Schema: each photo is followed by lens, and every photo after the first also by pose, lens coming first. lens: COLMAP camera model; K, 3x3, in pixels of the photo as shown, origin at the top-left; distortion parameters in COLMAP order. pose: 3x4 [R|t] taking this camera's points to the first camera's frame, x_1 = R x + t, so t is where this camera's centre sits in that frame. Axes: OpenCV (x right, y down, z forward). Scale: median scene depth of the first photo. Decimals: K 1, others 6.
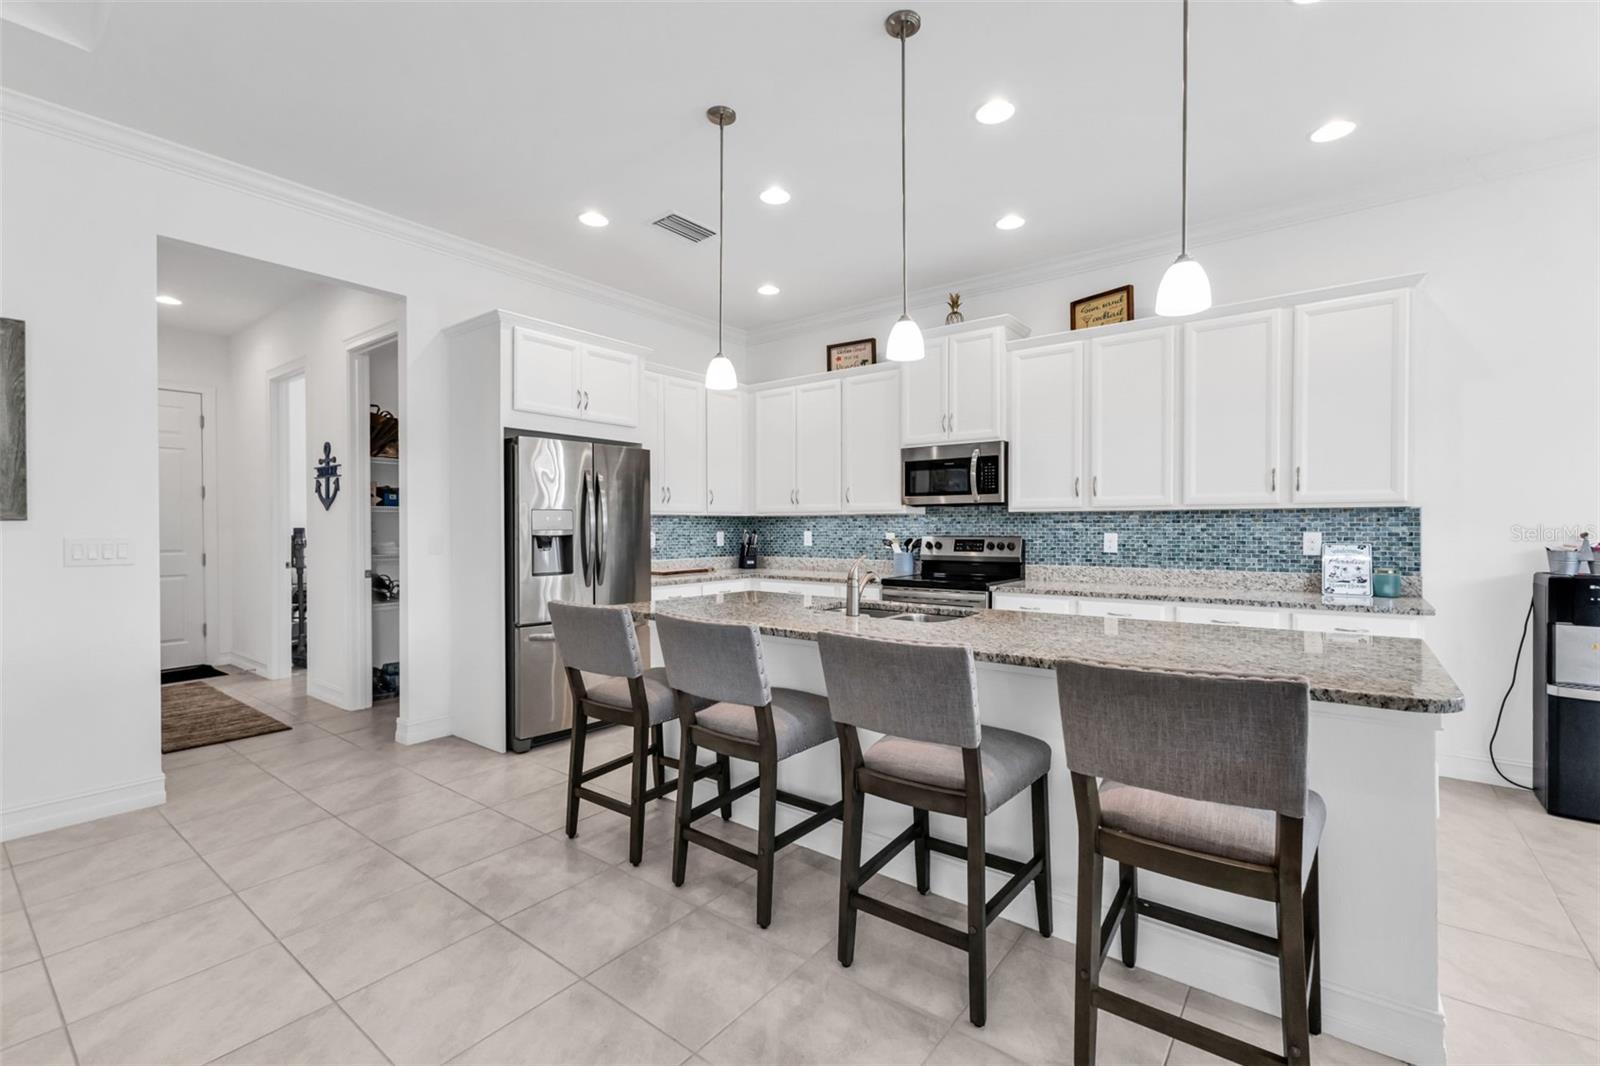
lens RADIAL K [[686.9, 0, 801.9], [0, 686.9, 528.5], [0, 0, 1]] dist [0.006354, -0.000060]
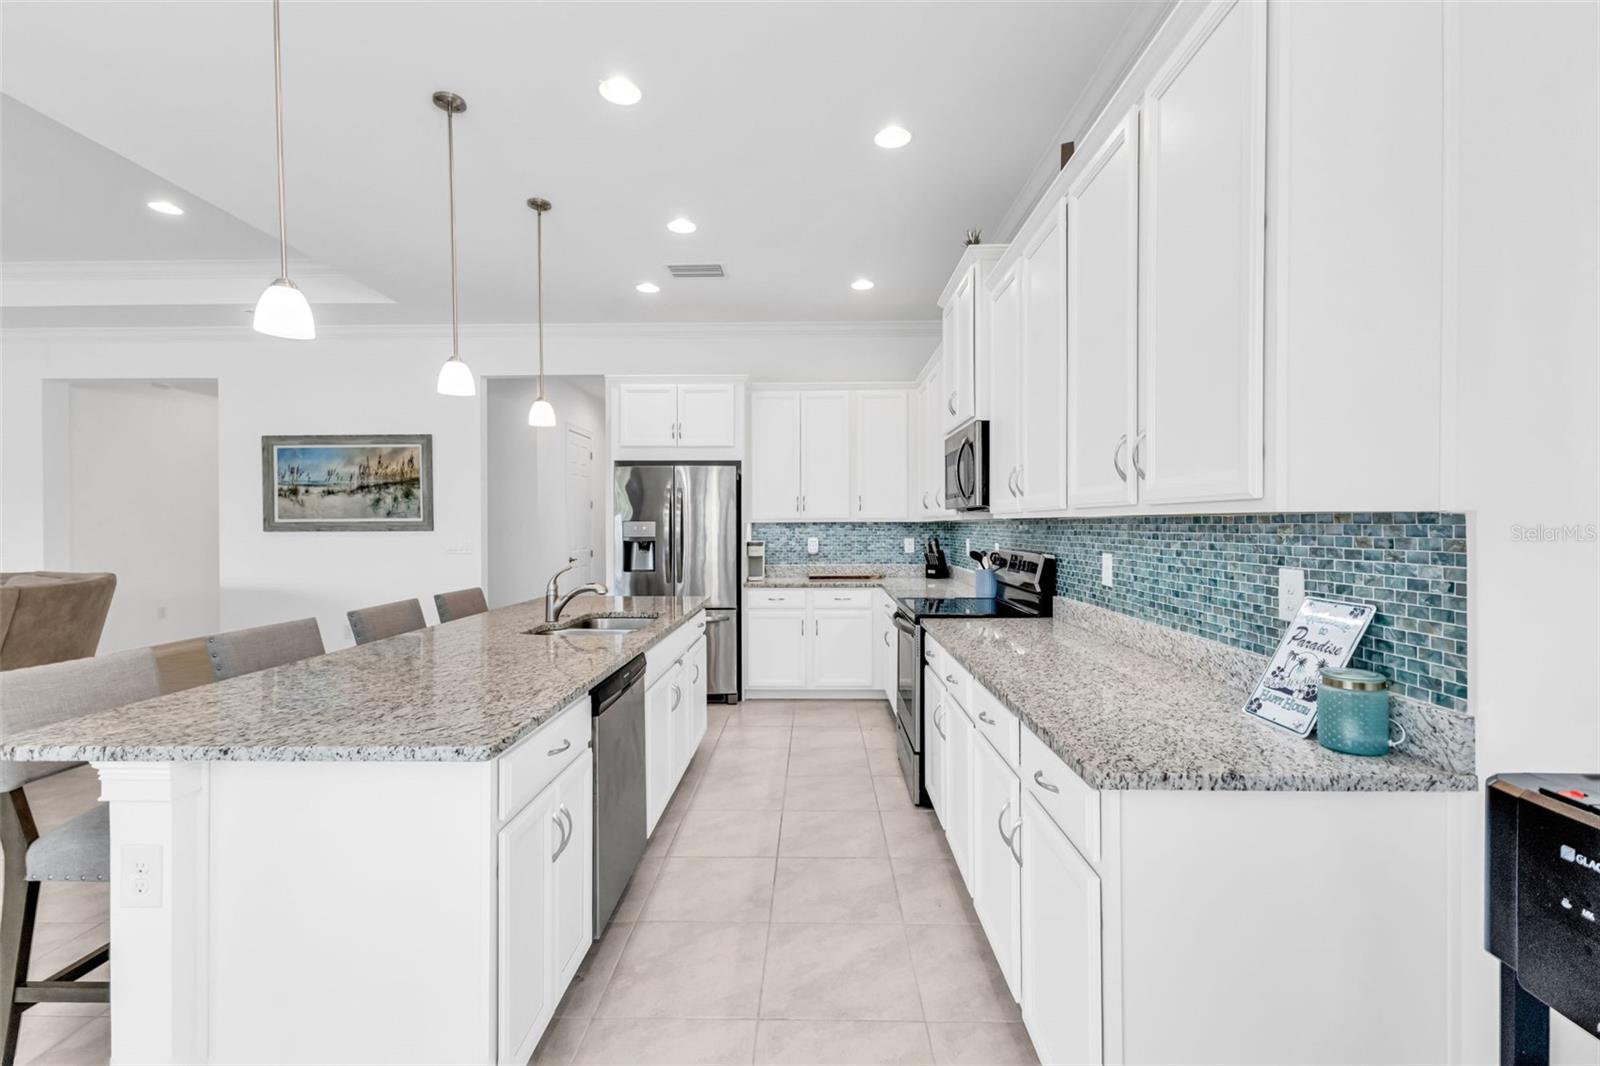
lens RADIAL K [[686.9, 0, 801.9], [0, 686.9, 528.5], [0, 0, 1]] dist [0.006354, -0.000060]
pose [[0.596639, 0.004632, -0.802497, 0.753249], [-0.000726, 0.999986, 0.005232, -0.017926], [0.802510, -0.002539, 0.596634, 0.415413]]
